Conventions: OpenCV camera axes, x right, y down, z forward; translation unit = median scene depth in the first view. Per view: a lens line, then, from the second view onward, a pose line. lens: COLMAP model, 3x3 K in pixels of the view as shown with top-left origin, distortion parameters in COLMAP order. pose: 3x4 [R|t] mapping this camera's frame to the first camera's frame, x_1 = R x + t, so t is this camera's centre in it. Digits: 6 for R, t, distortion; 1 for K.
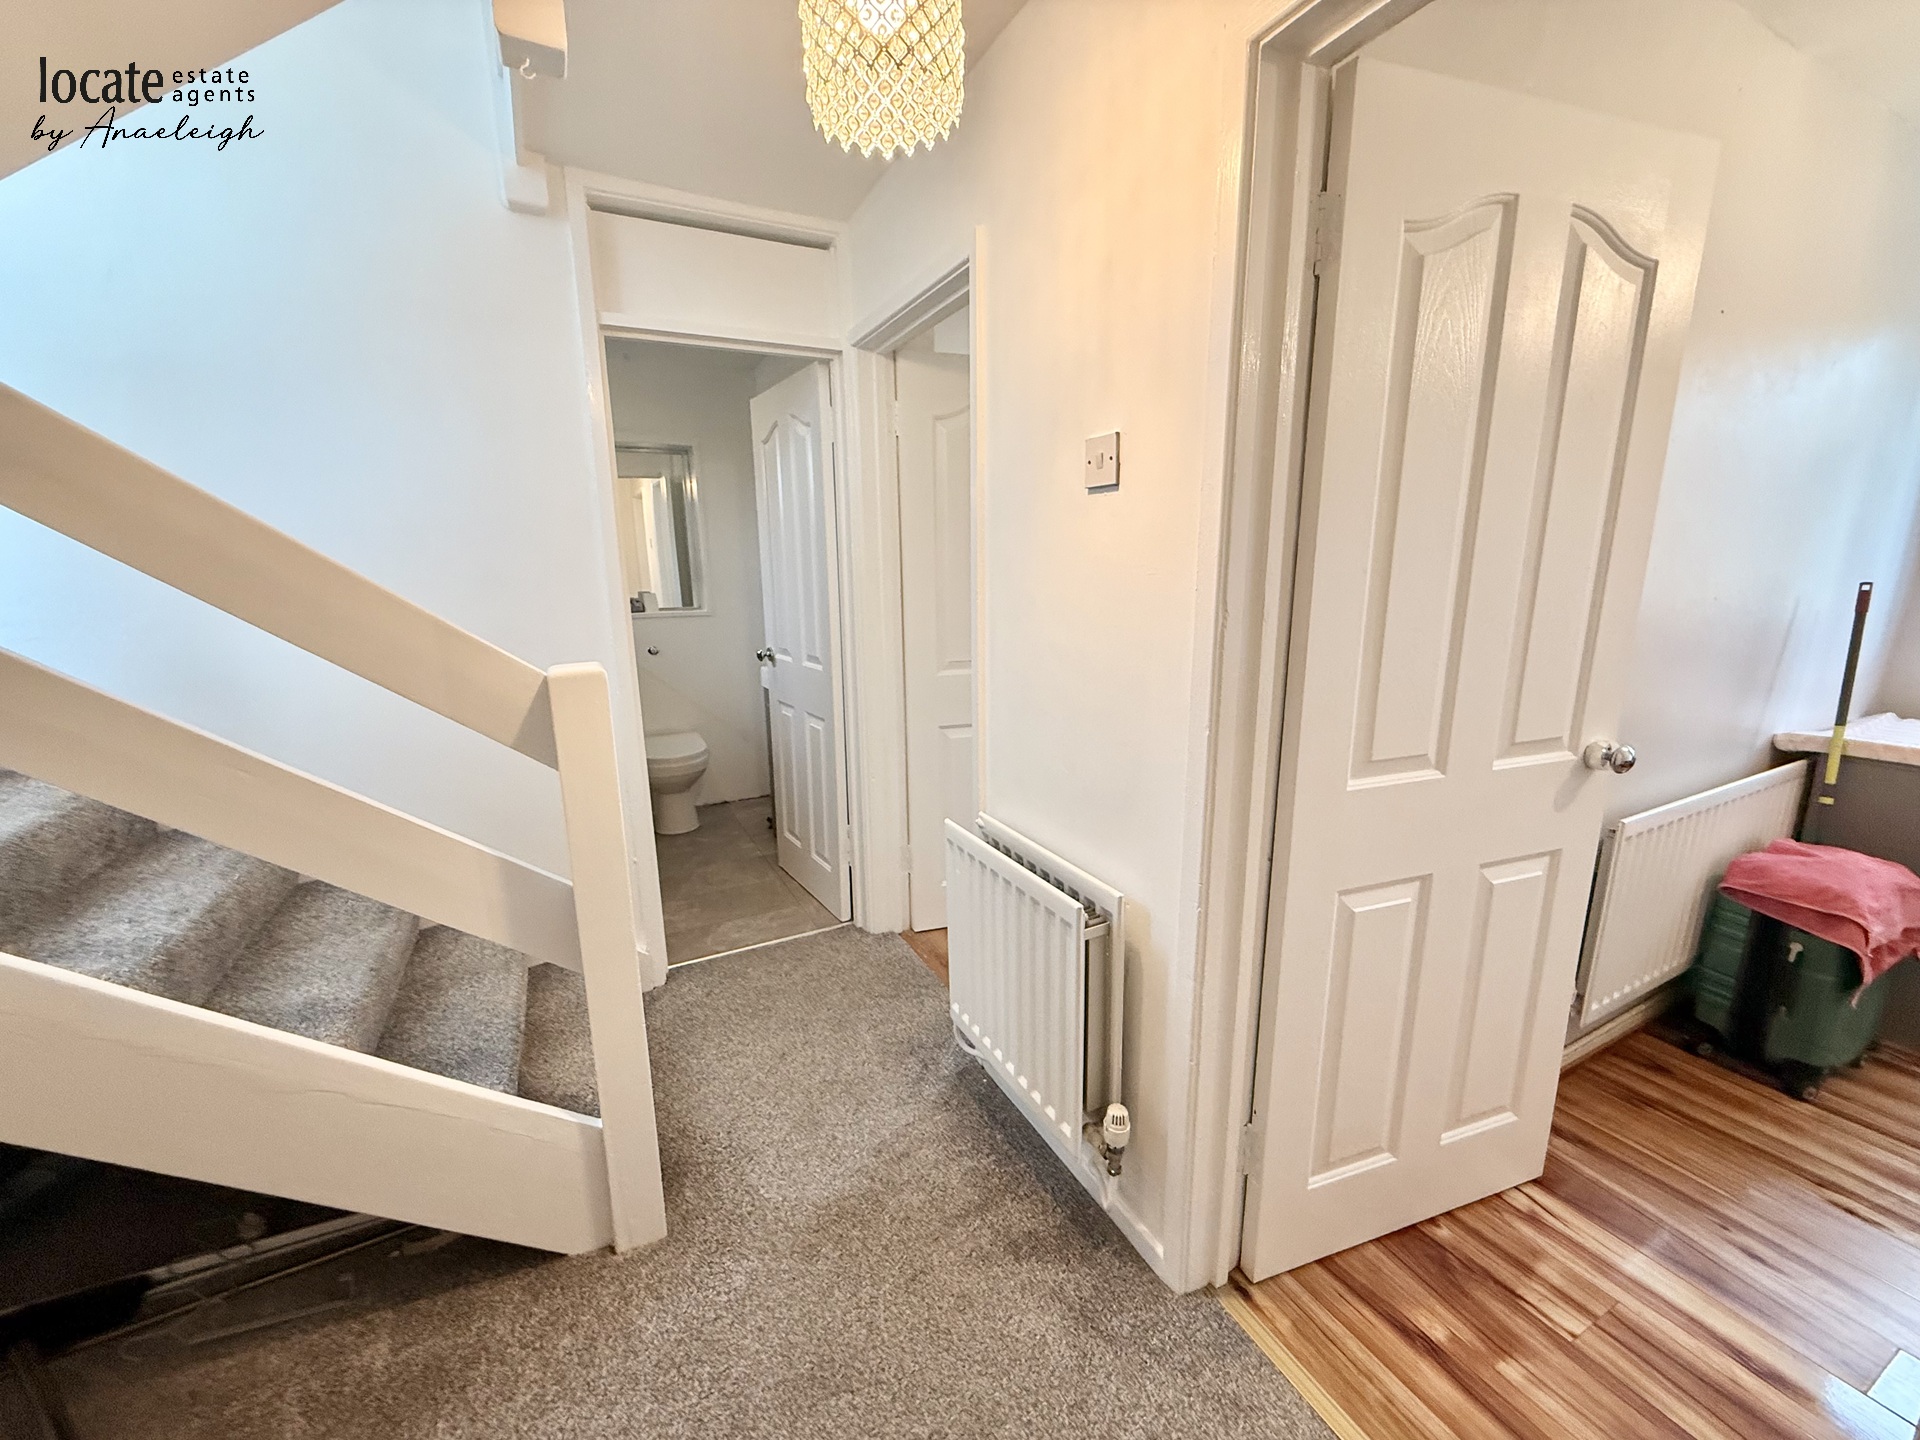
lens RADIAL K [[758.5, 0, 954.3], [0, 758.5, 721.7], [0, 0, 1]] dist [-0.001461, 0.000343]
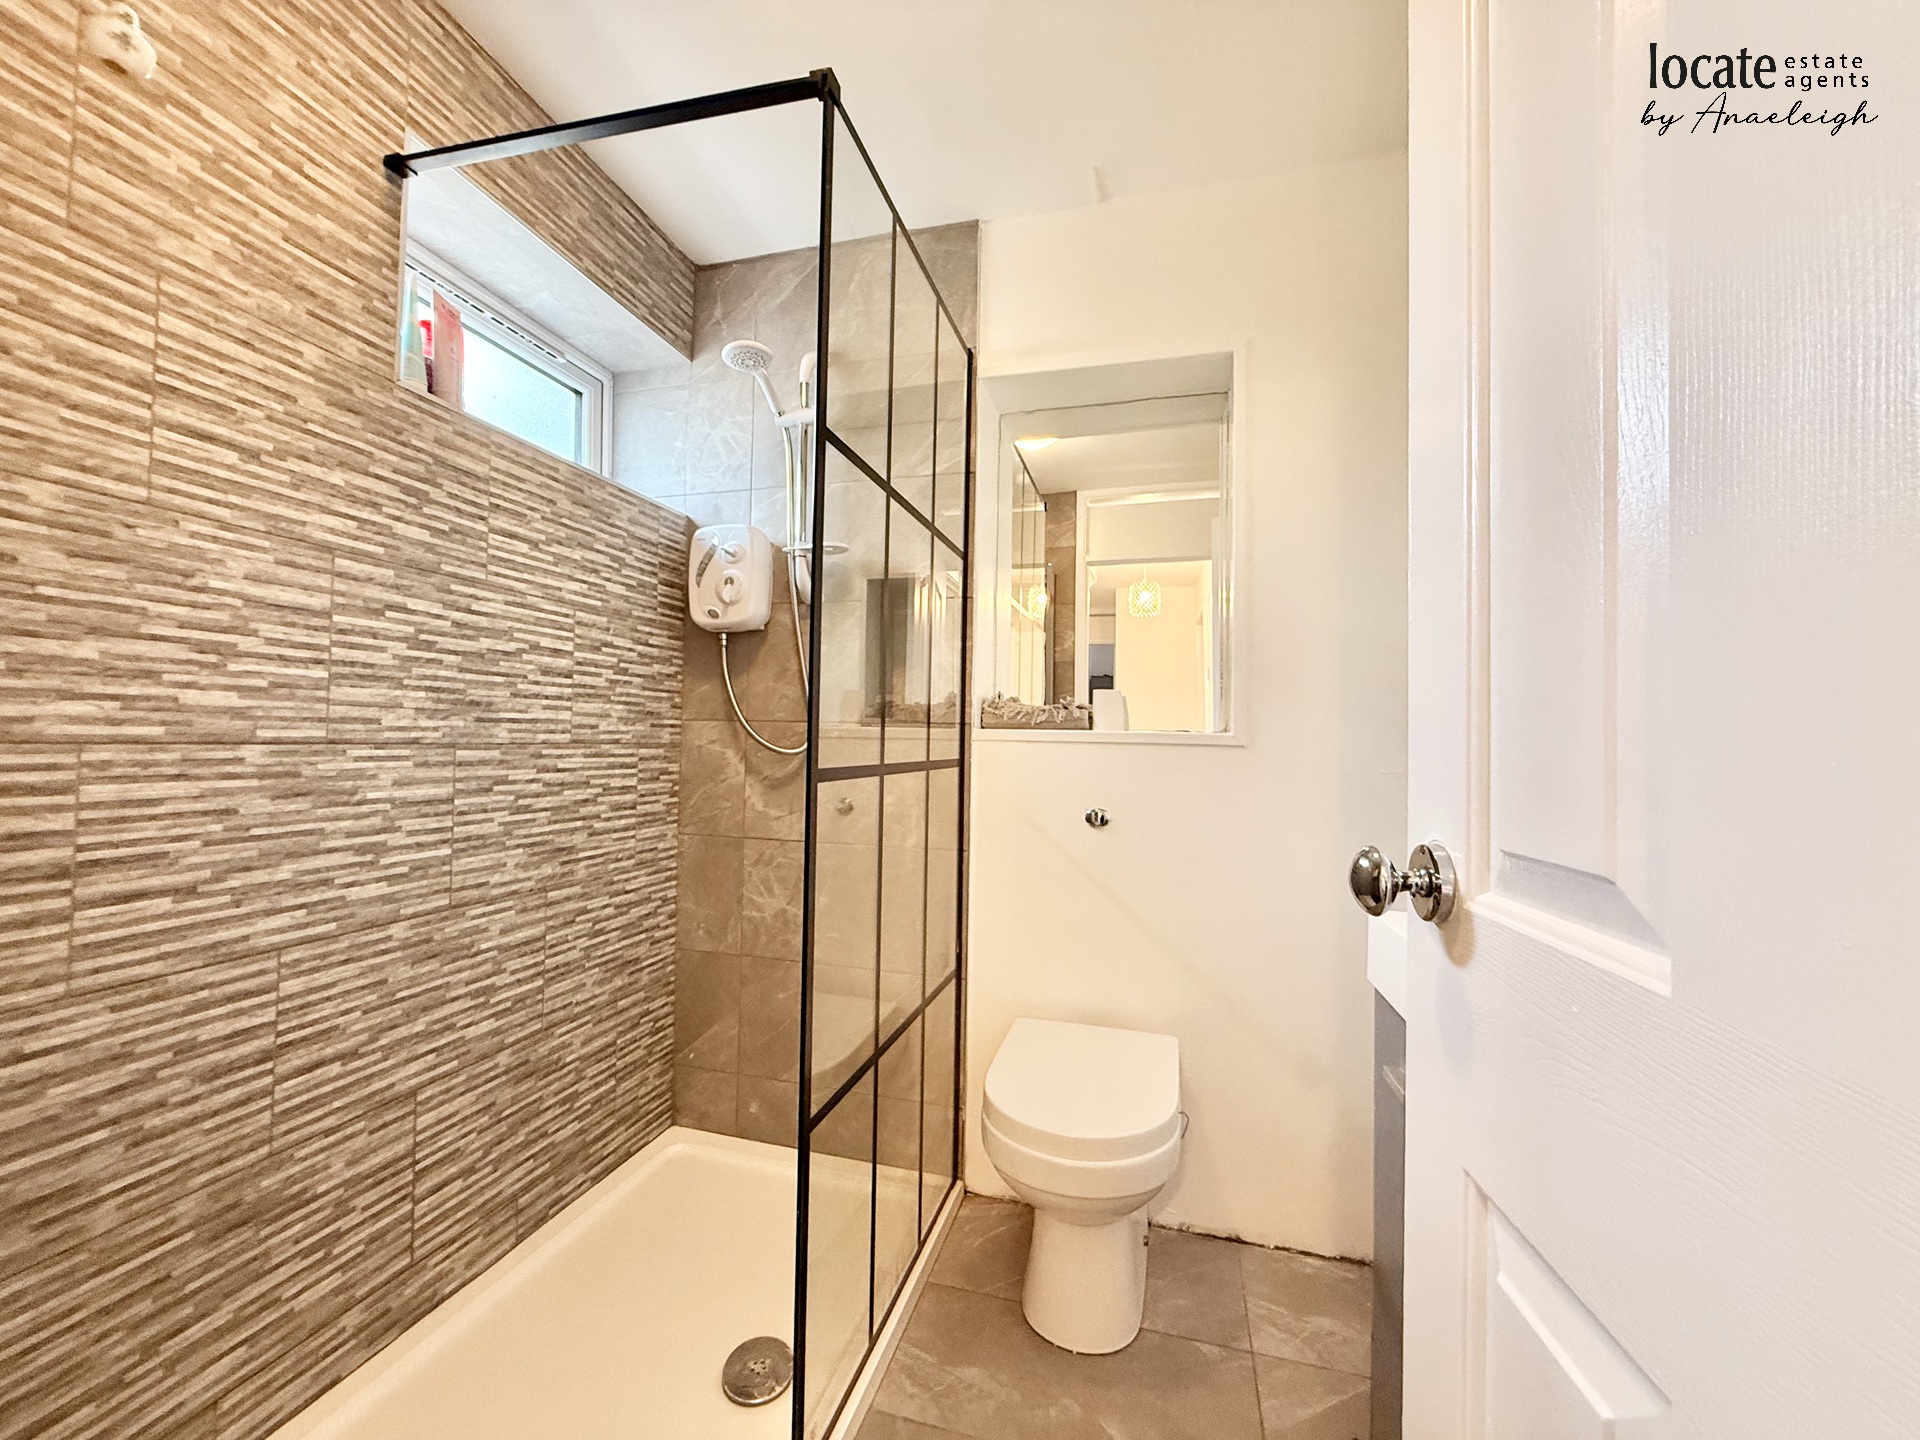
lens RADIAL K [[758.5, 0, 954.3], [0, 758.5, 721.7], [0, 0, 1]] dist [-0.001461, 0.000343]
pose [[0.727067, 0.009387, -0.686502, -0.166160], [-0.169787, 0.971307, -0.166538, -0.062762], [0.665241, 0.237643, 0.707800, 0.646931]]
